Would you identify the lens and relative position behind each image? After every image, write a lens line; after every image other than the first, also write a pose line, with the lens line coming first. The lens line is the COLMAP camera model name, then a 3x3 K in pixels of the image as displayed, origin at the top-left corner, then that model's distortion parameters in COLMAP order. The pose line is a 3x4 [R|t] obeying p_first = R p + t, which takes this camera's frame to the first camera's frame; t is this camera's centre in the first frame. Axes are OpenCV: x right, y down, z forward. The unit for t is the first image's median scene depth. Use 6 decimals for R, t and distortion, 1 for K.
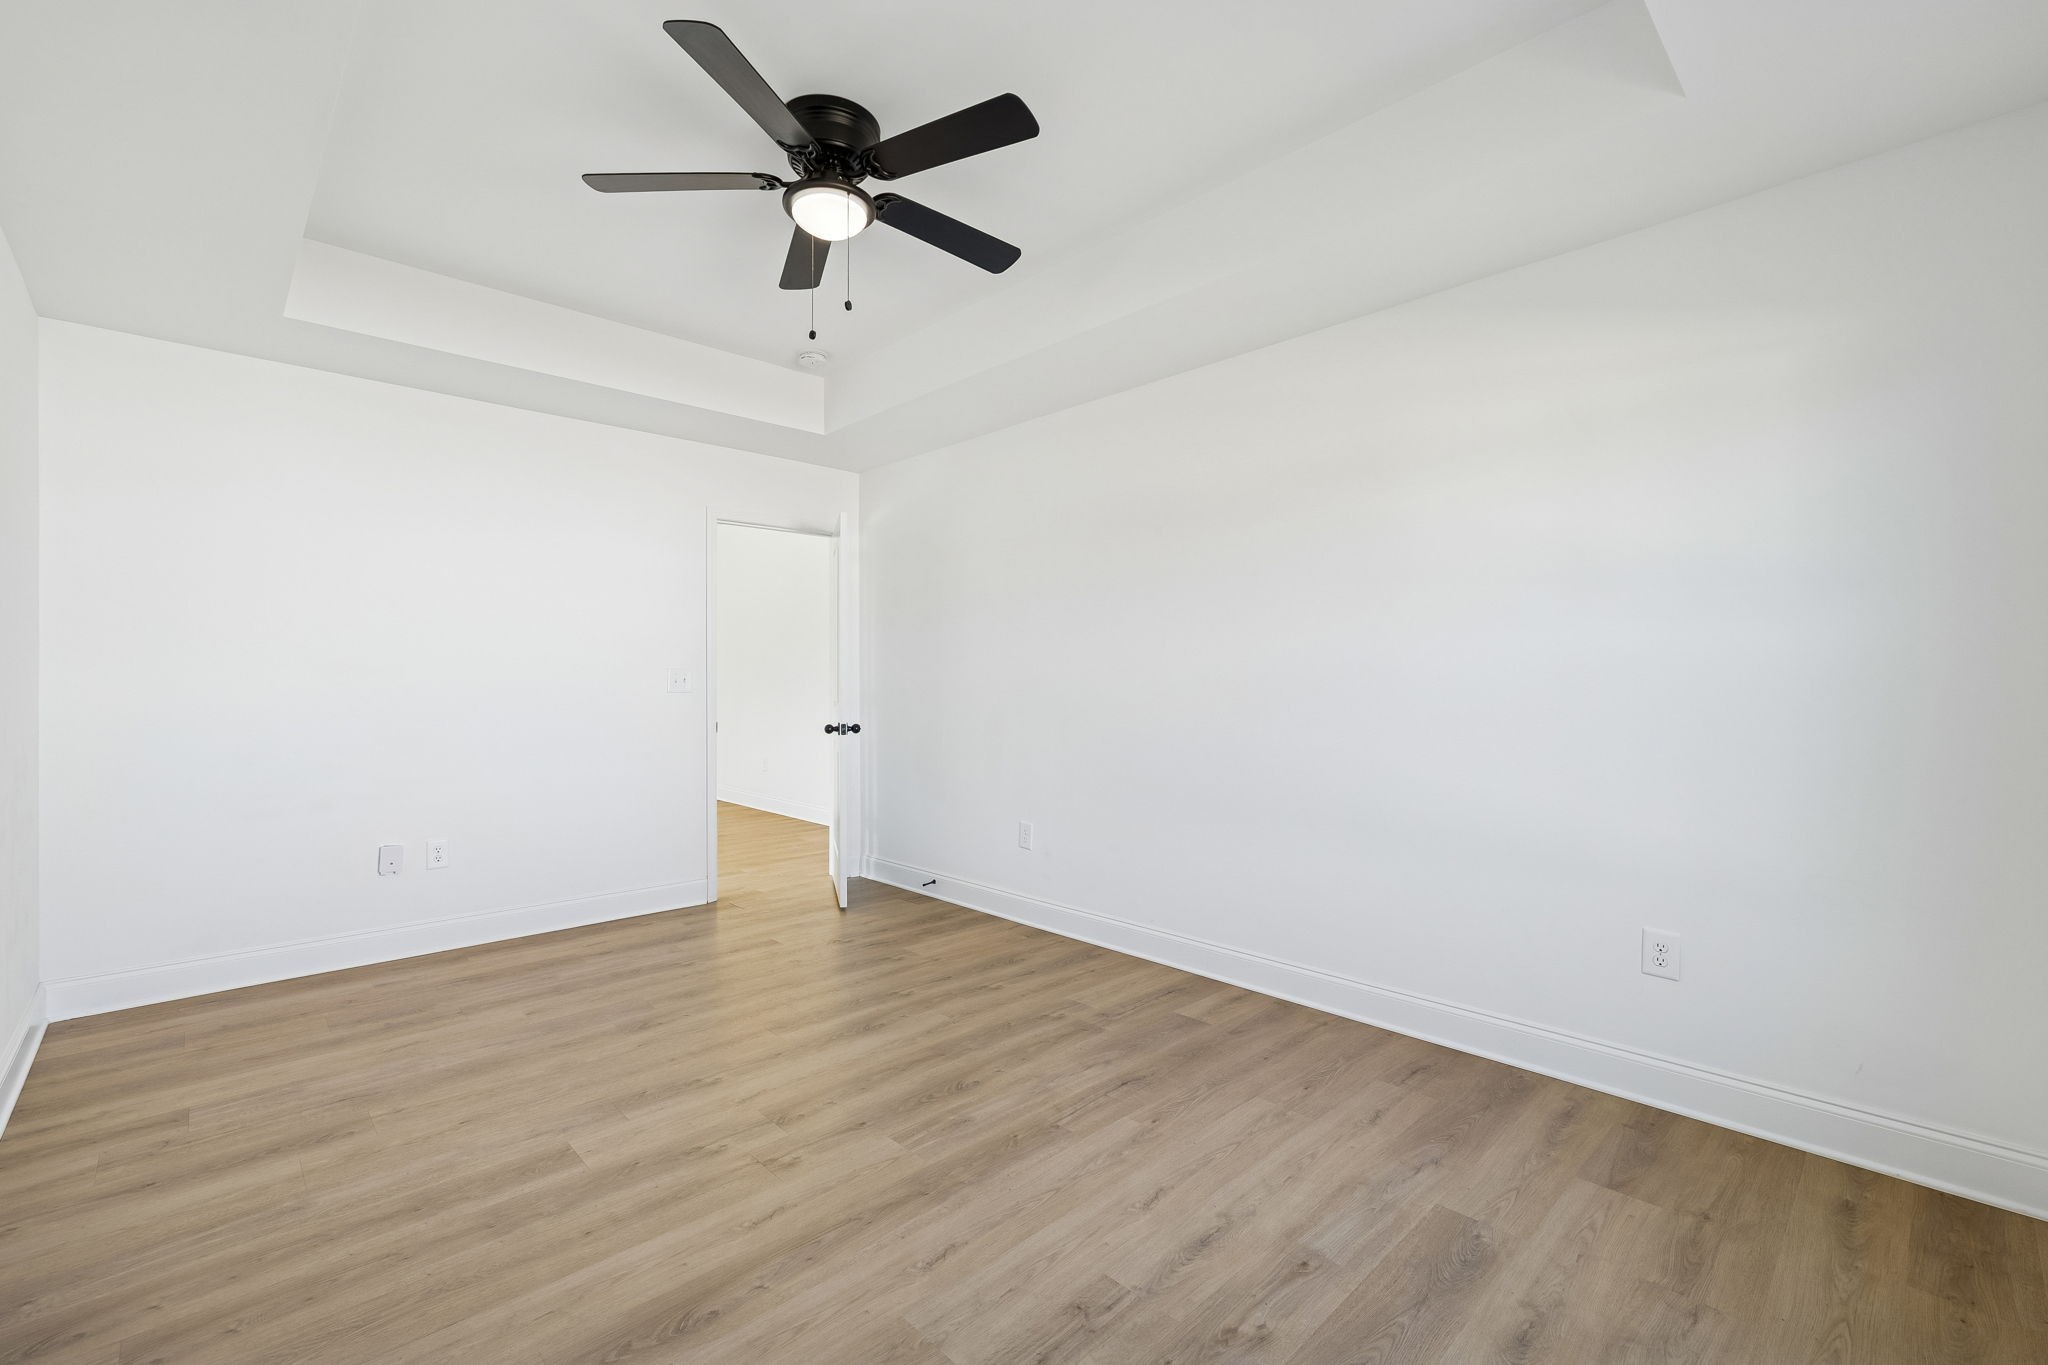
lens RADIAL K [[861.8, 0, 1014.3], [0, 861.8, 663.6], [0, 0, 1]] dist [0.000320, 0.000090]
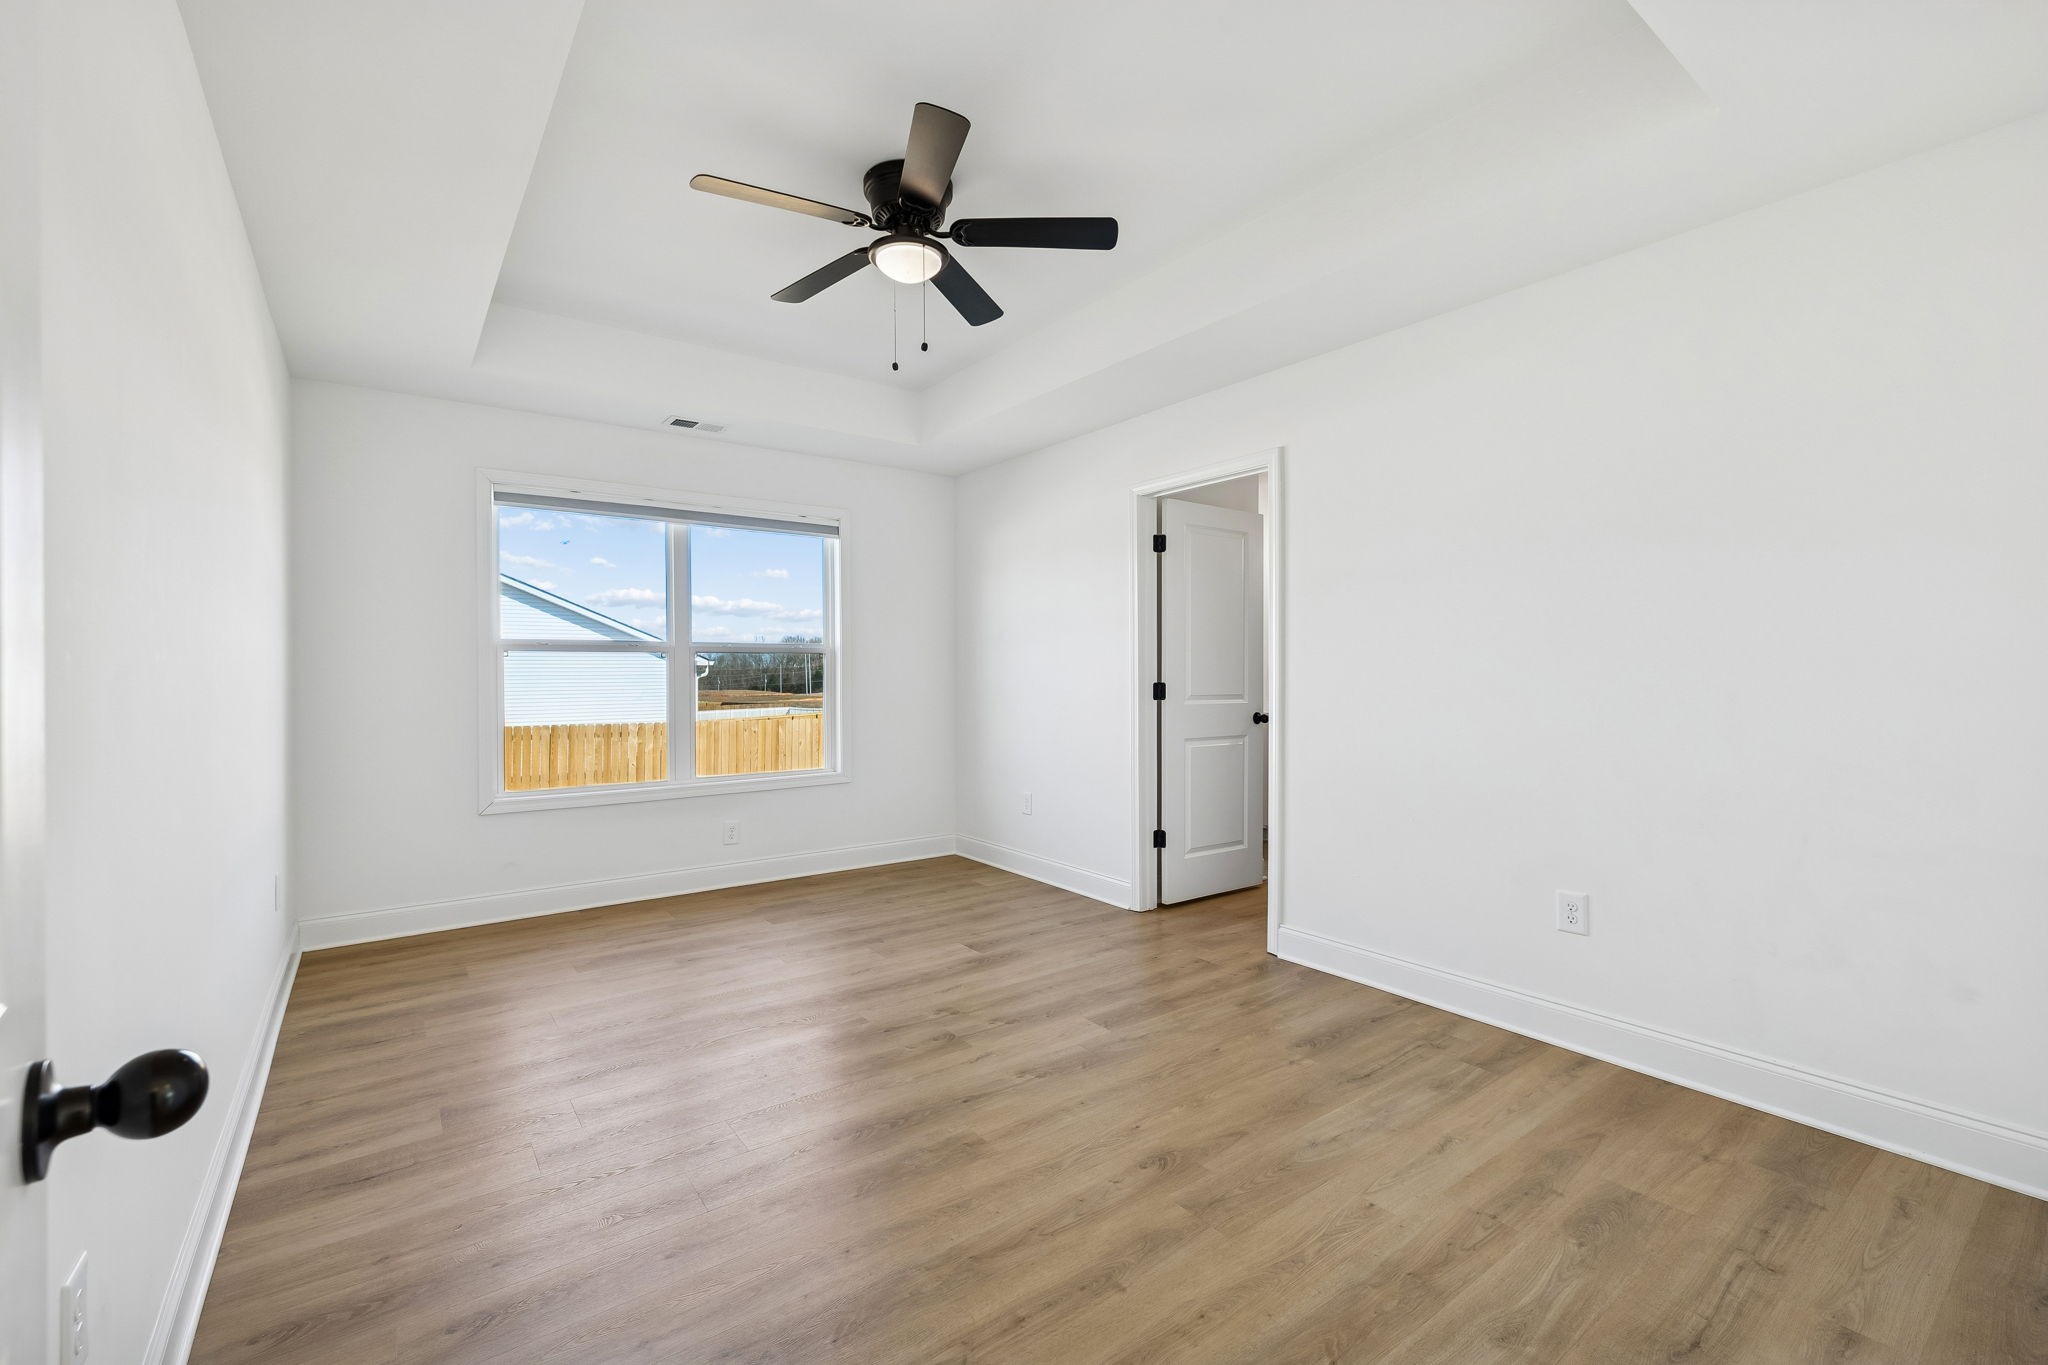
lens RADIAL K [[861.8, 0, 1014.3], [0, 861.8, 663.6], [0, 0, 1]] dist [0.000320, 0.000090]
pose [[-0.992889, 0.004216, 0.118968, -0.462329], [0.000667, 0.999554, -0.029855, 0.036028], [-0.119041, -0.029564, -0.992449, 2.024951]]
